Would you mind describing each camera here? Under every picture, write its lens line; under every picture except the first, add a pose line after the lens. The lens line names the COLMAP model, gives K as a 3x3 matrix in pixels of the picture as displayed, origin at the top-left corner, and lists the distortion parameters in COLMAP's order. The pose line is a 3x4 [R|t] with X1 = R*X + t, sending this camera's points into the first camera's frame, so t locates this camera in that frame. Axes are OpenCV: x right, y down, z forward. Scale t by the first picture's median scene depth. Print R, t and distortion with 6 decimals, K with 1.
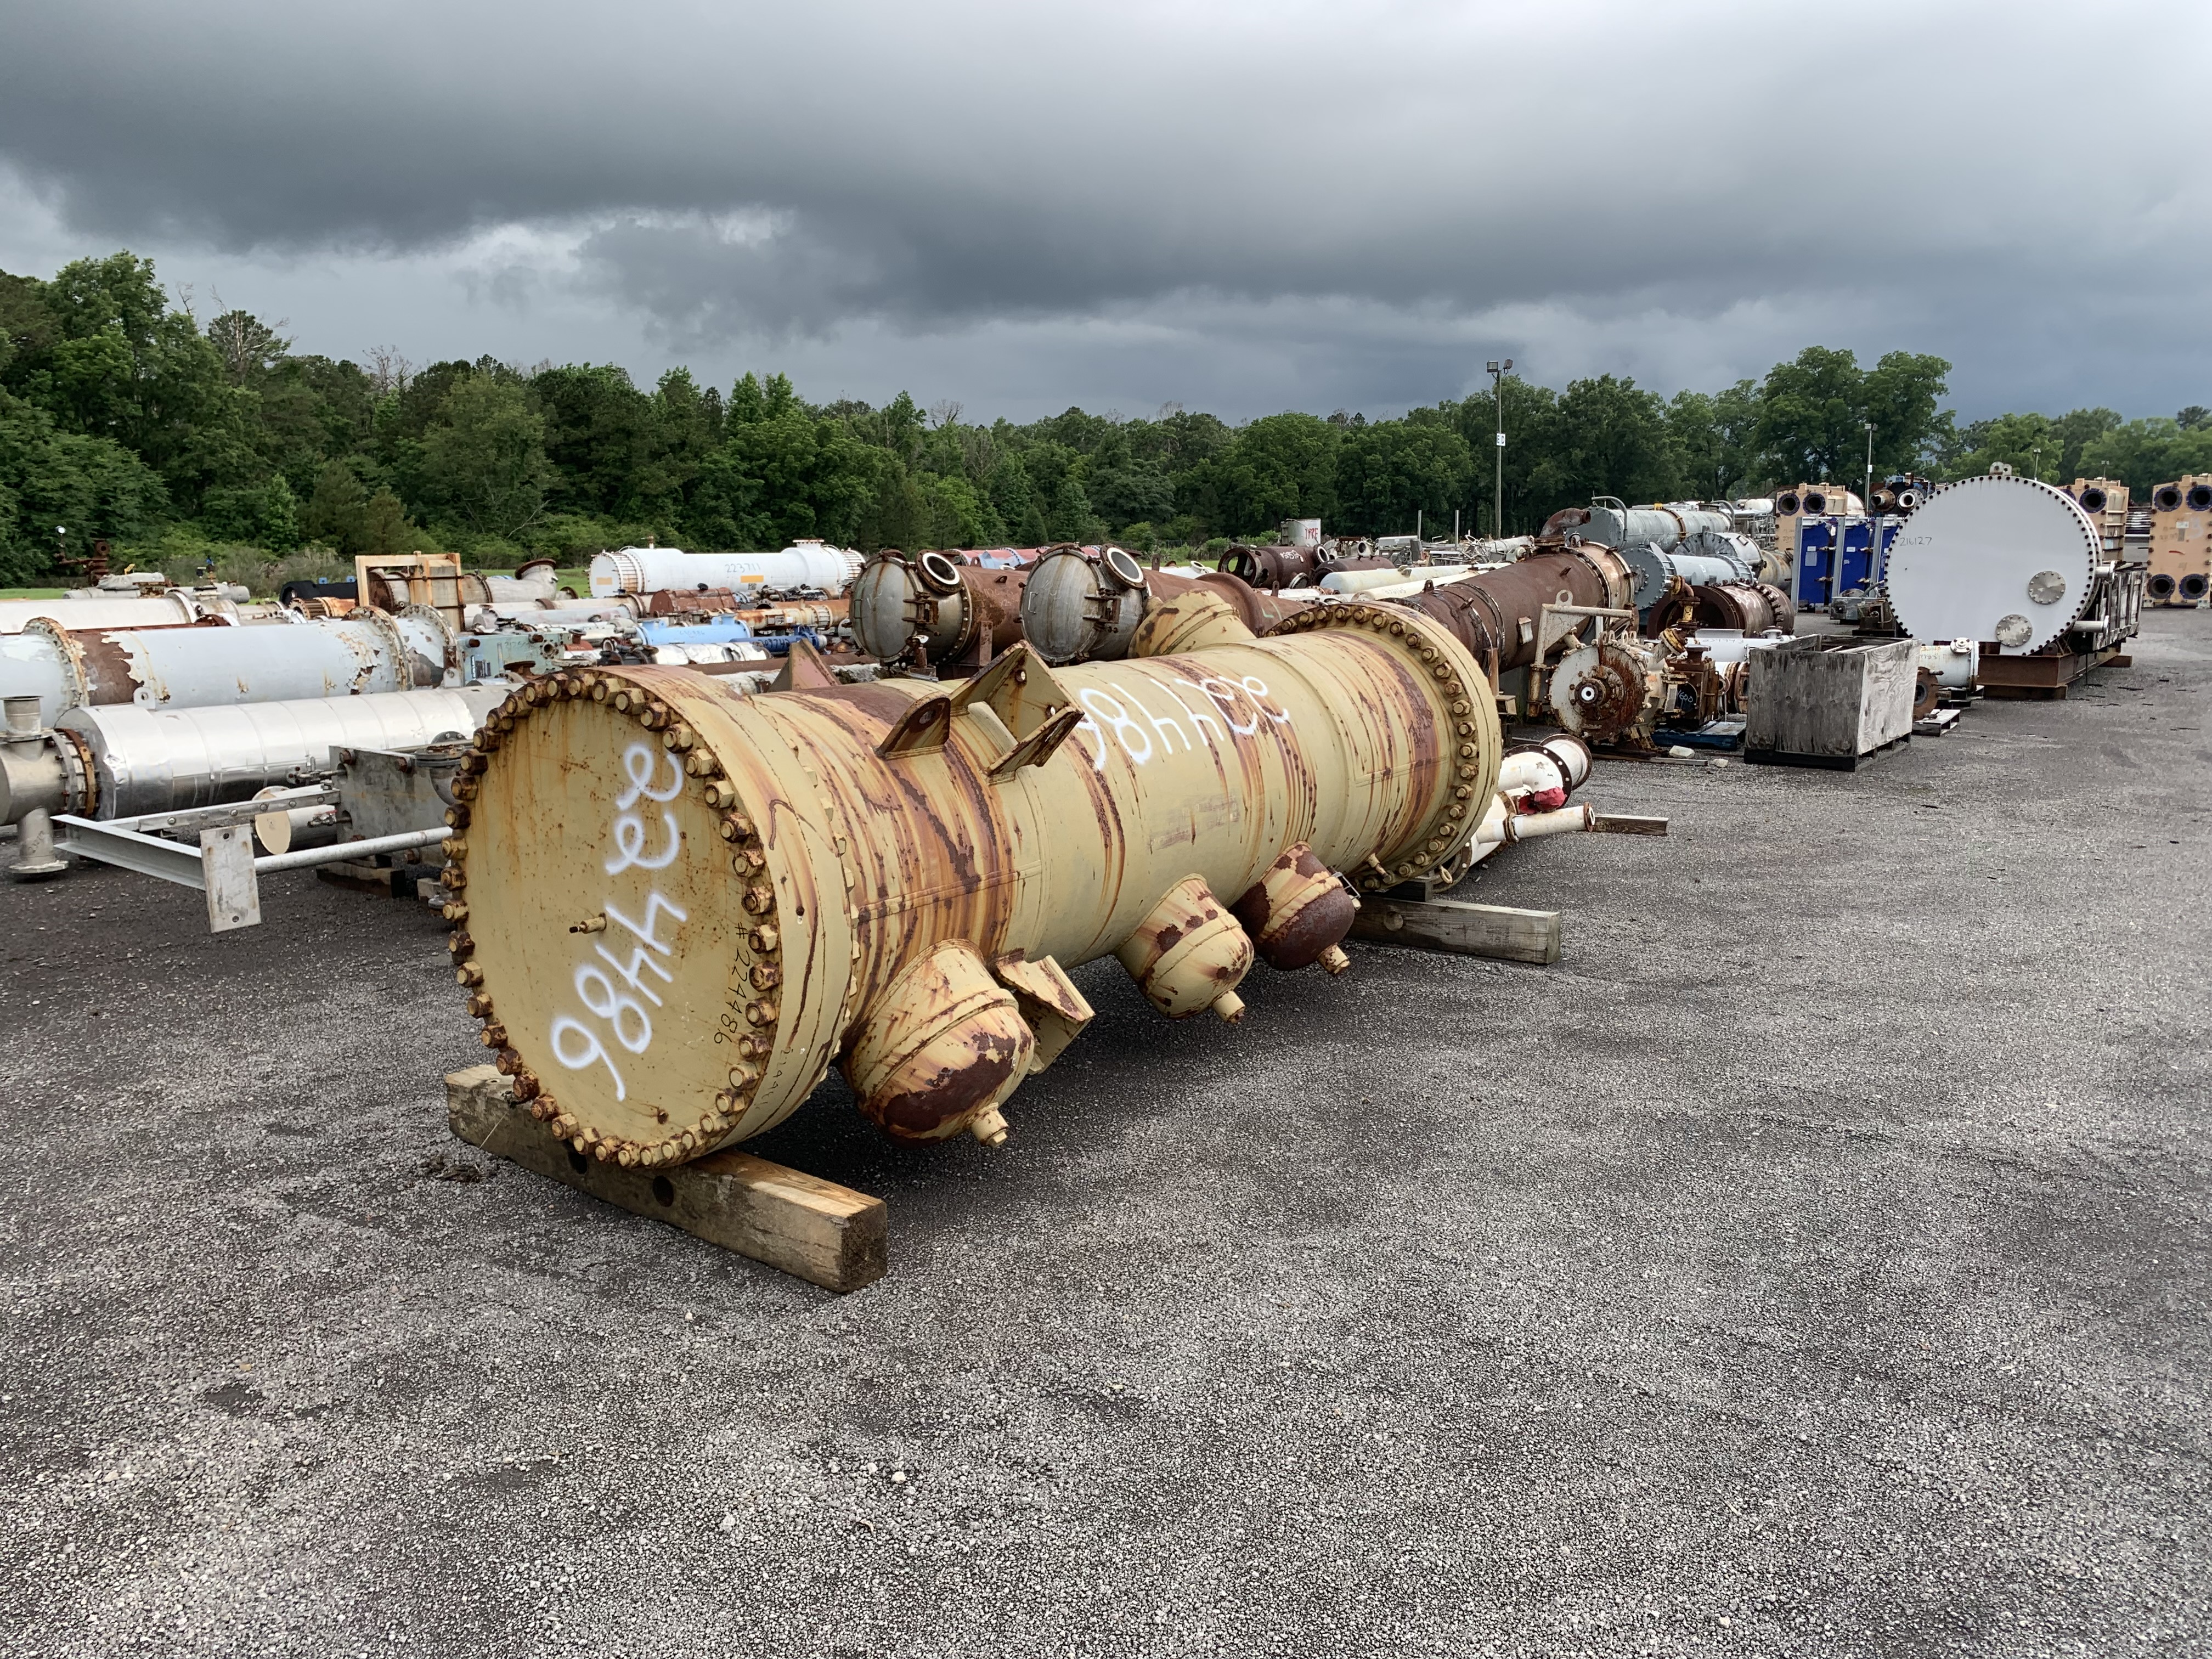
lens RADIAL K [[1703.3, 0, 1086.8], [0, 1703.3, 821.5], [0, 0, 1]] dist [0.034160, -0.049539]
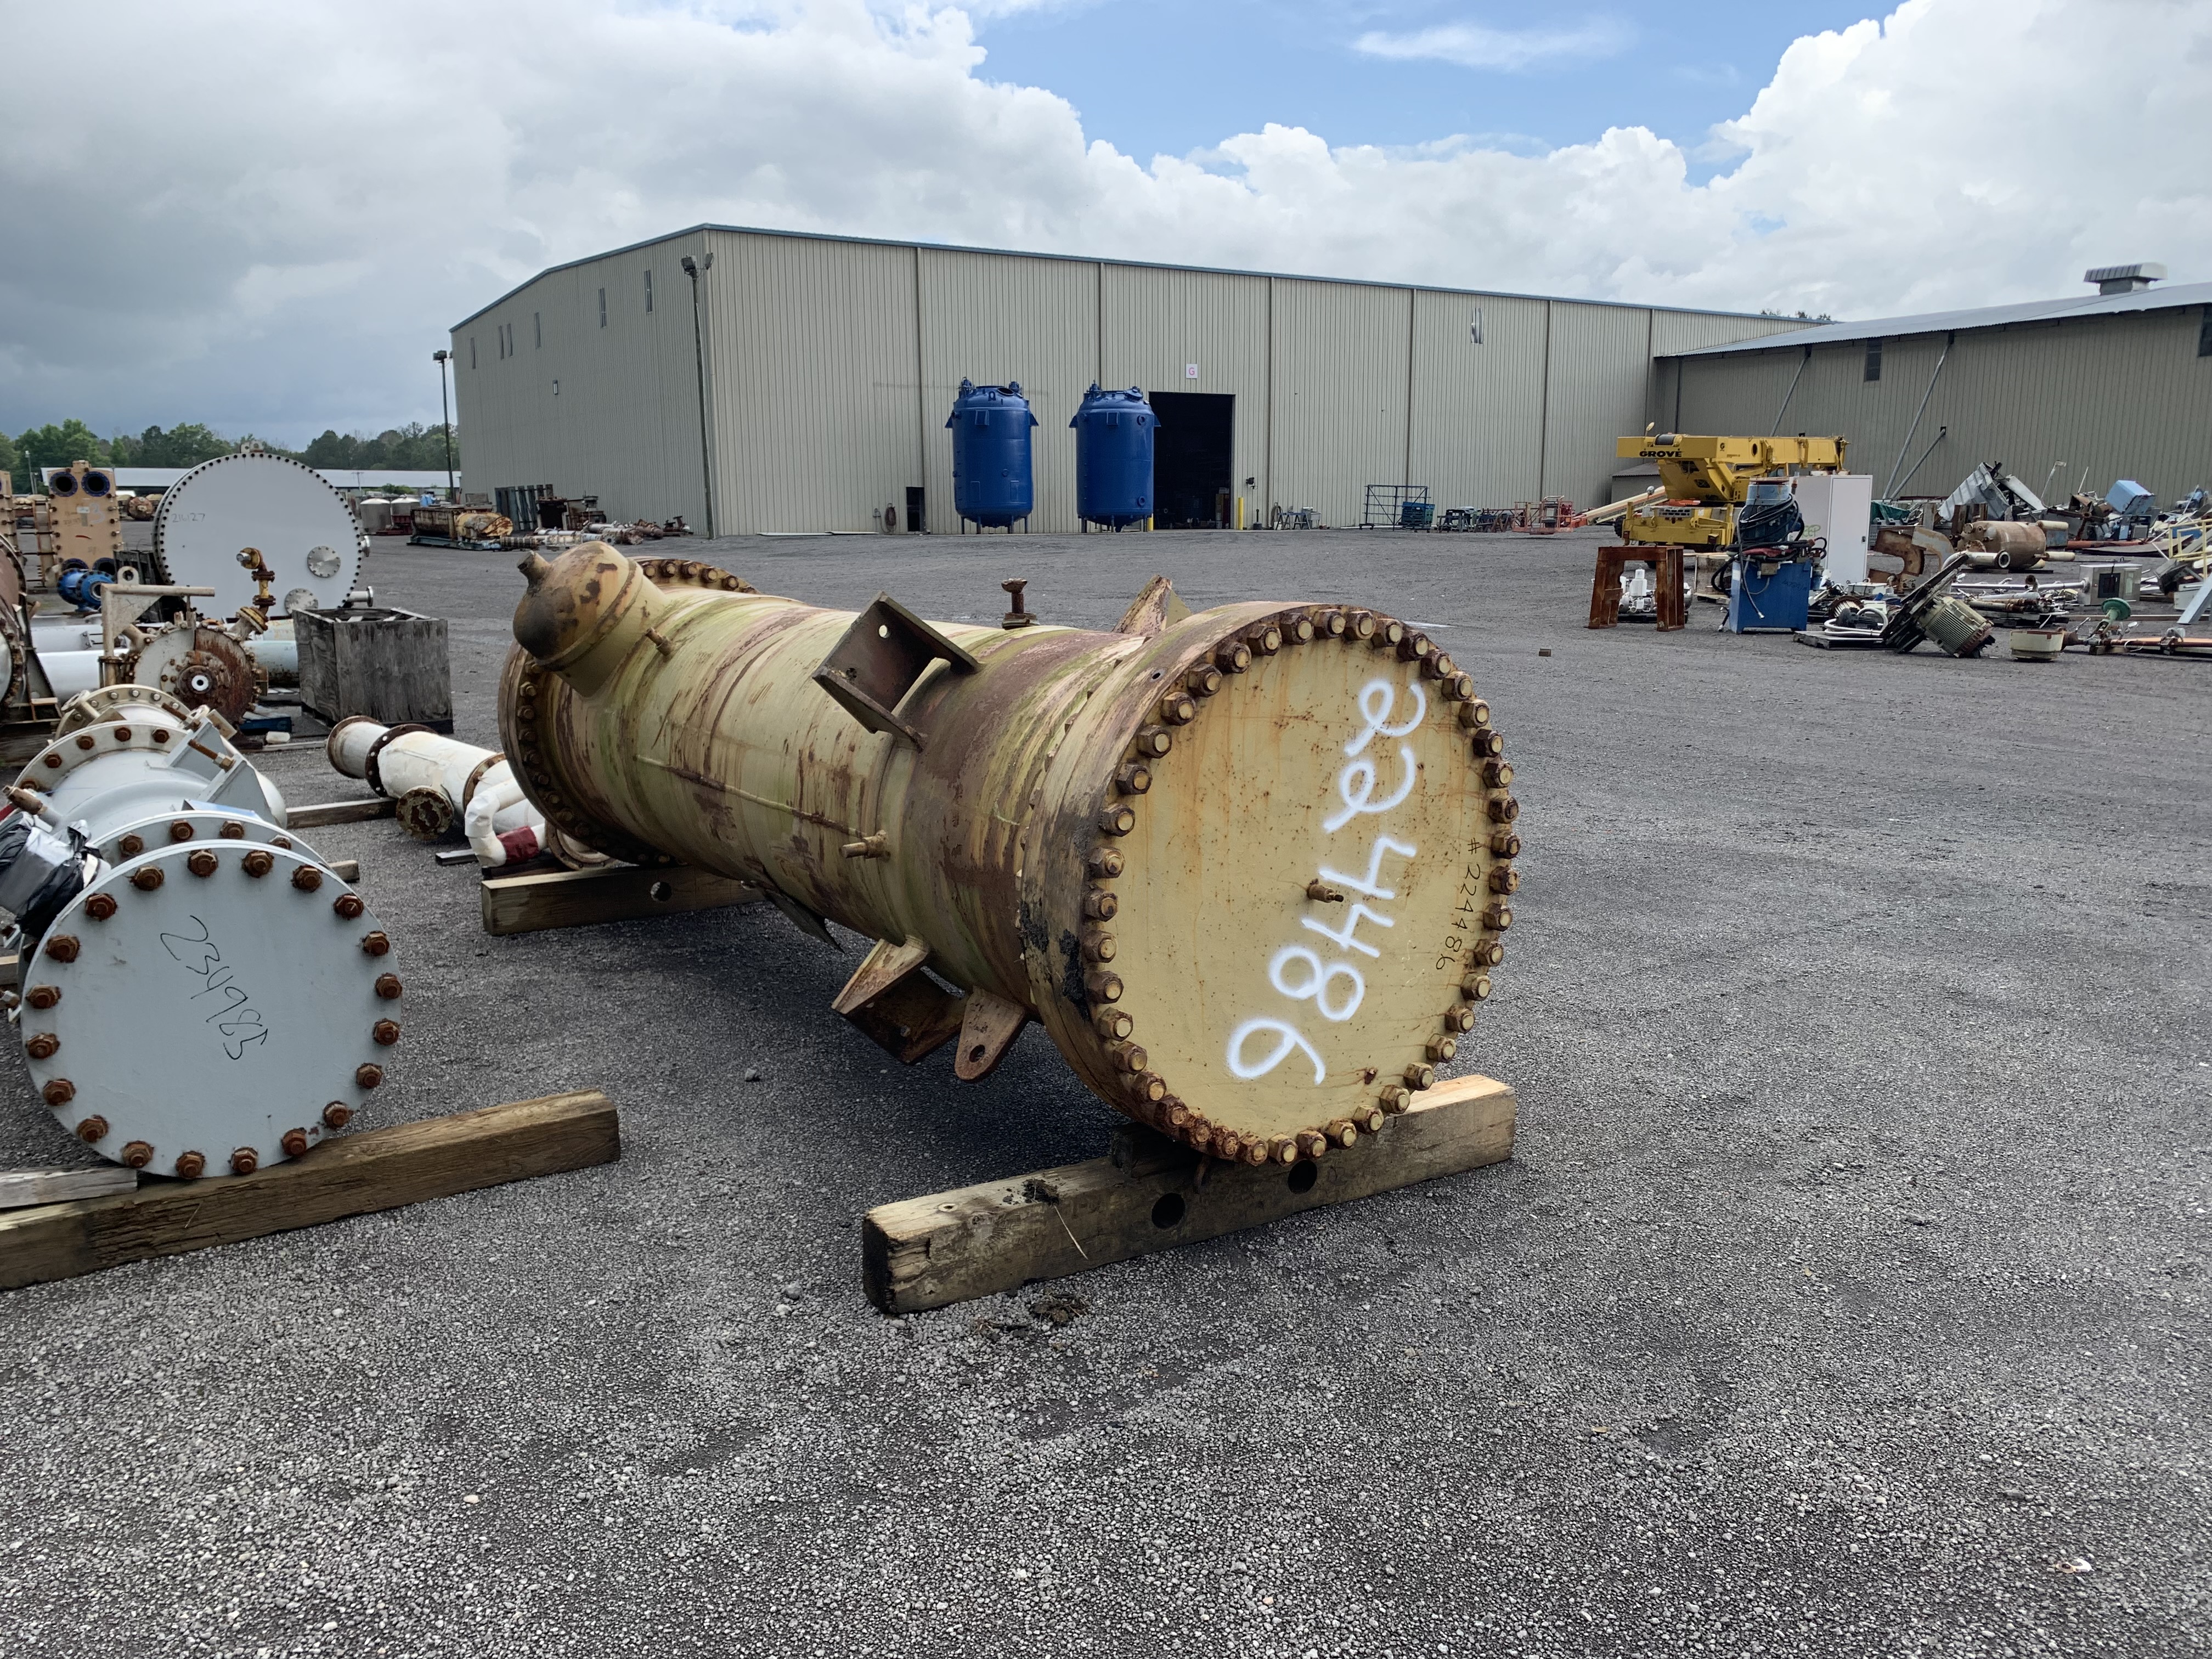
lens RADIAL K [[1703.3, 0, 1100.6], [0, 1703.3, 807.0], [0, 0, 1]] dist [0.034160, -0.049539]
pose [[0.326793, -0.152192, 0.932762, -0.875487], [0.156228, 0.982070, 0.105503, -0.072775], [-0.932094, 0.111246, 0.344710, 0.605312]]
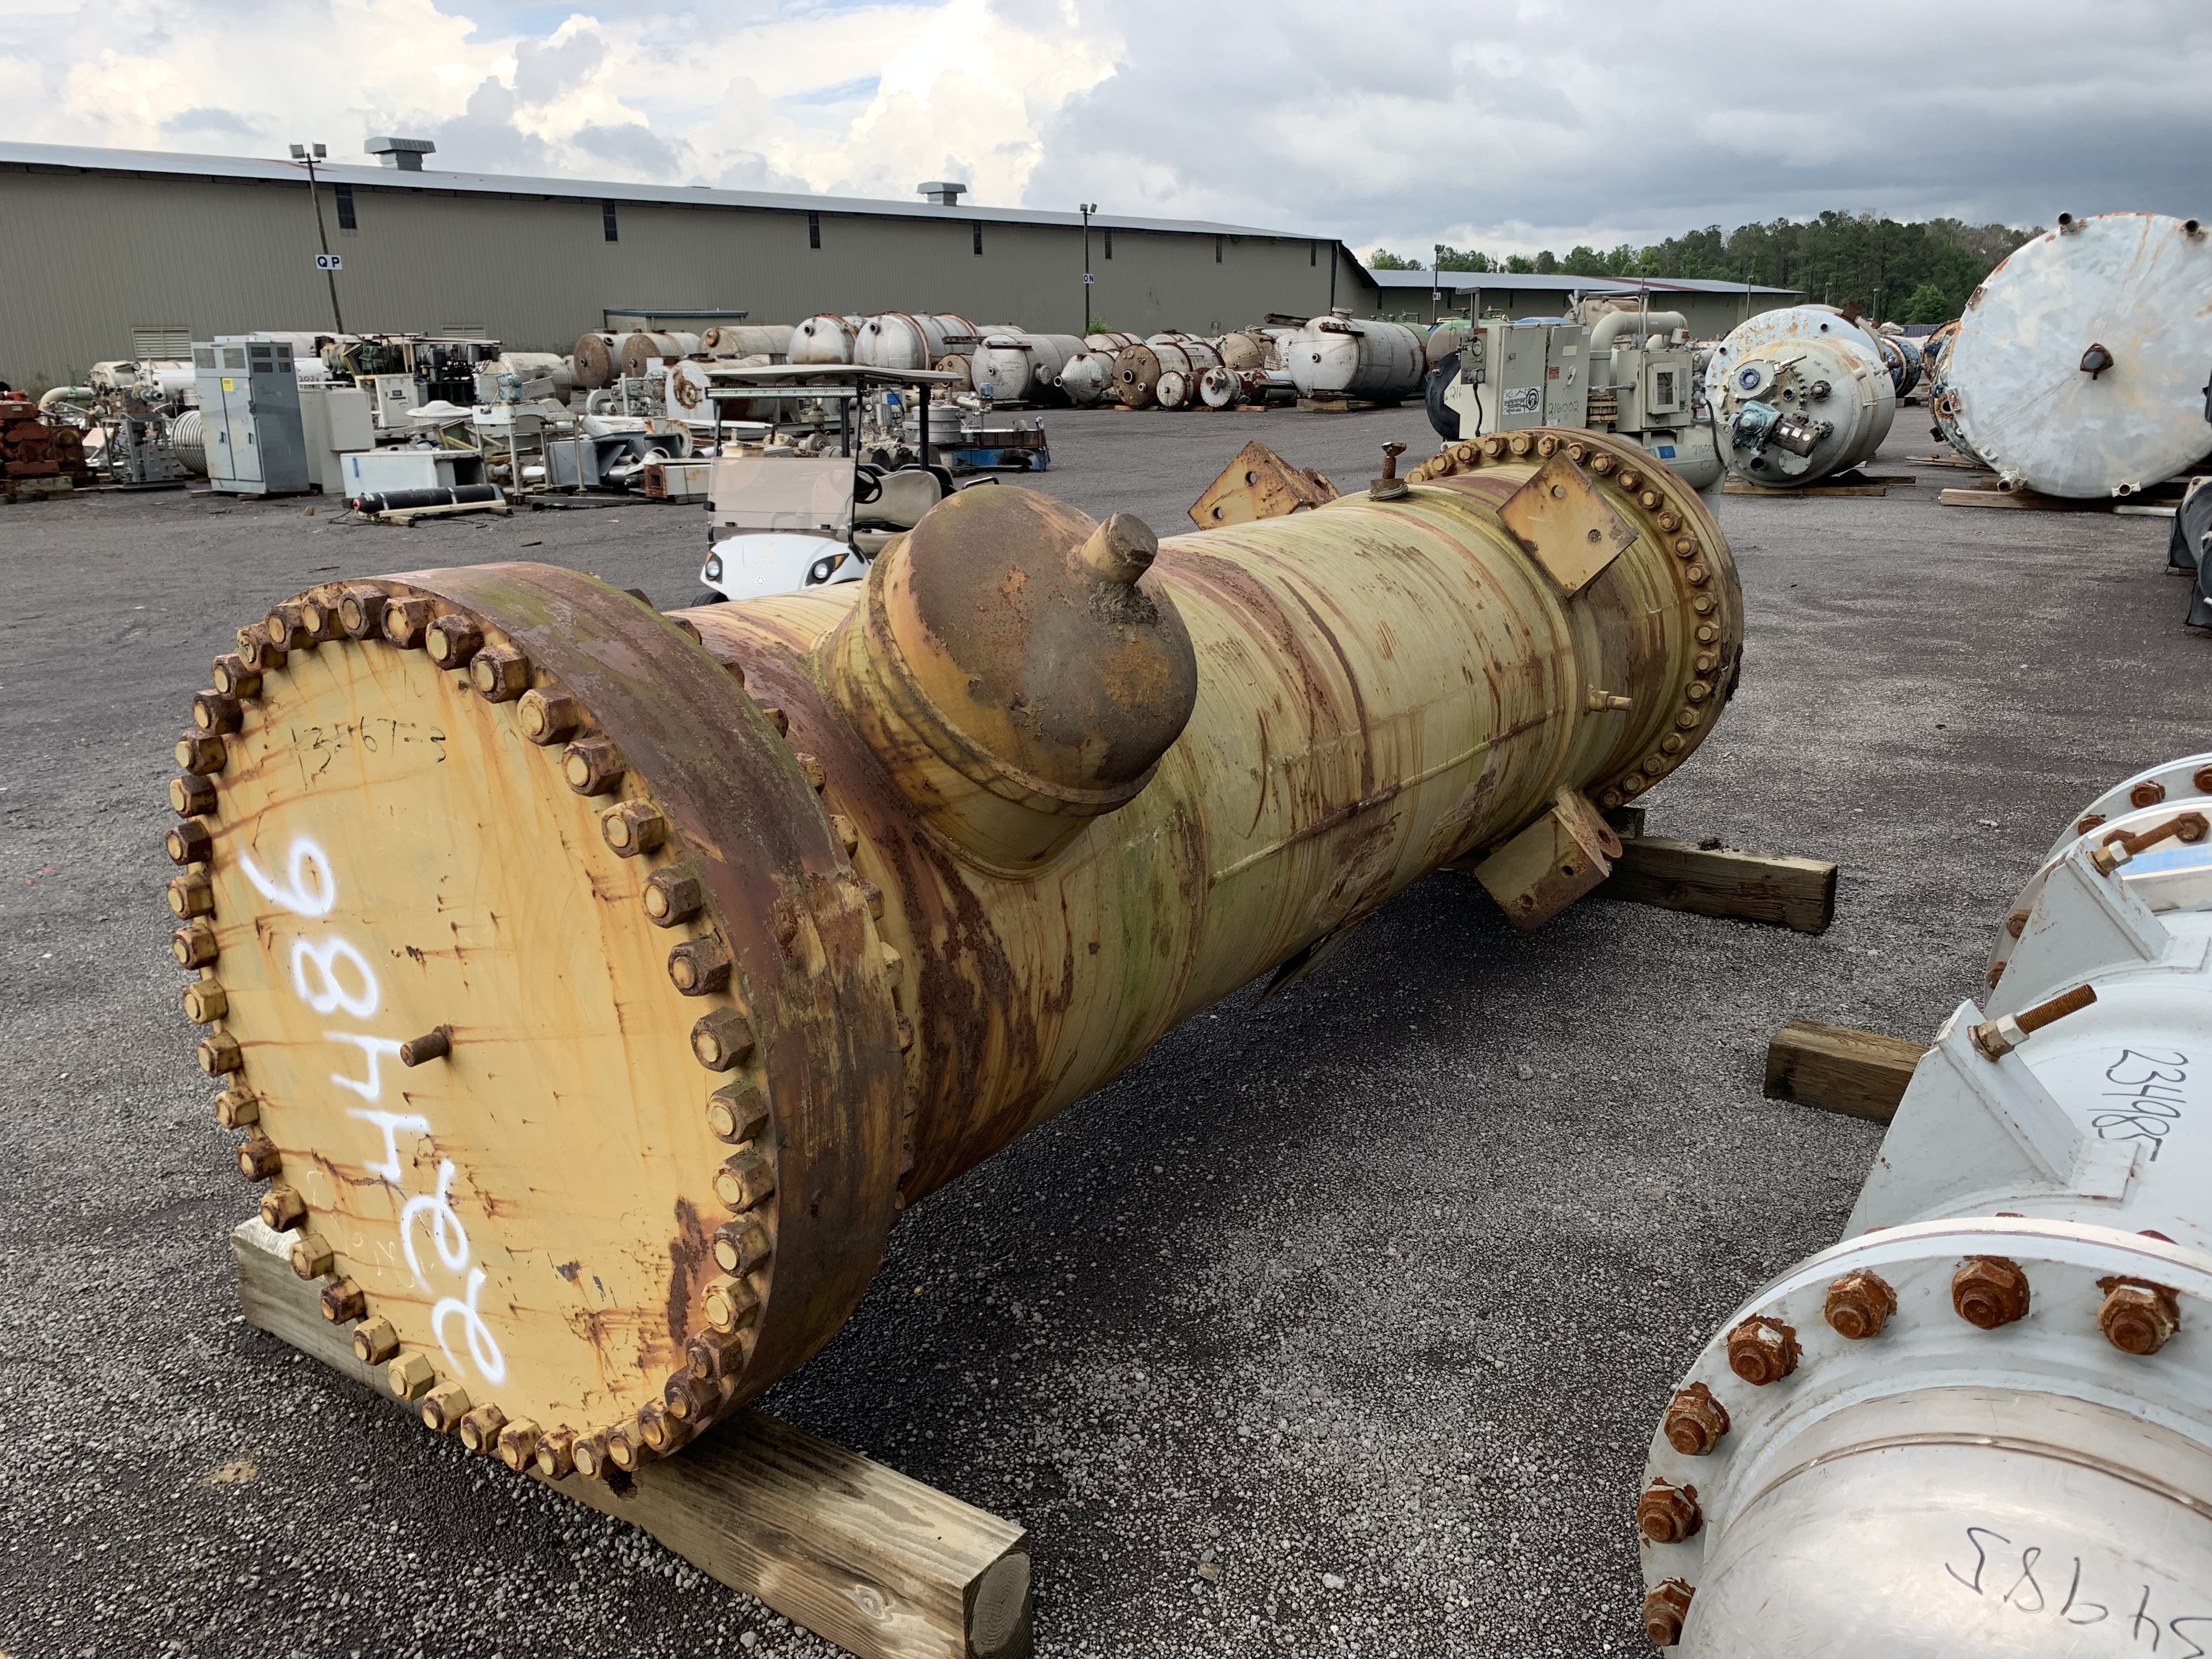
lens RADIAL K [[1703.3, 0, 1107.3], [0, 1703.3, 855.4], [0, 0, 1]] dist [0.034160, -0.049539]
pose [[-0.999051, 0.039868, -0.017528, 0.050570], [0.027902, 0.894949, 0.445296, -0.279267], [0.033440, 0.444384, -0.895212, 1.690395]]
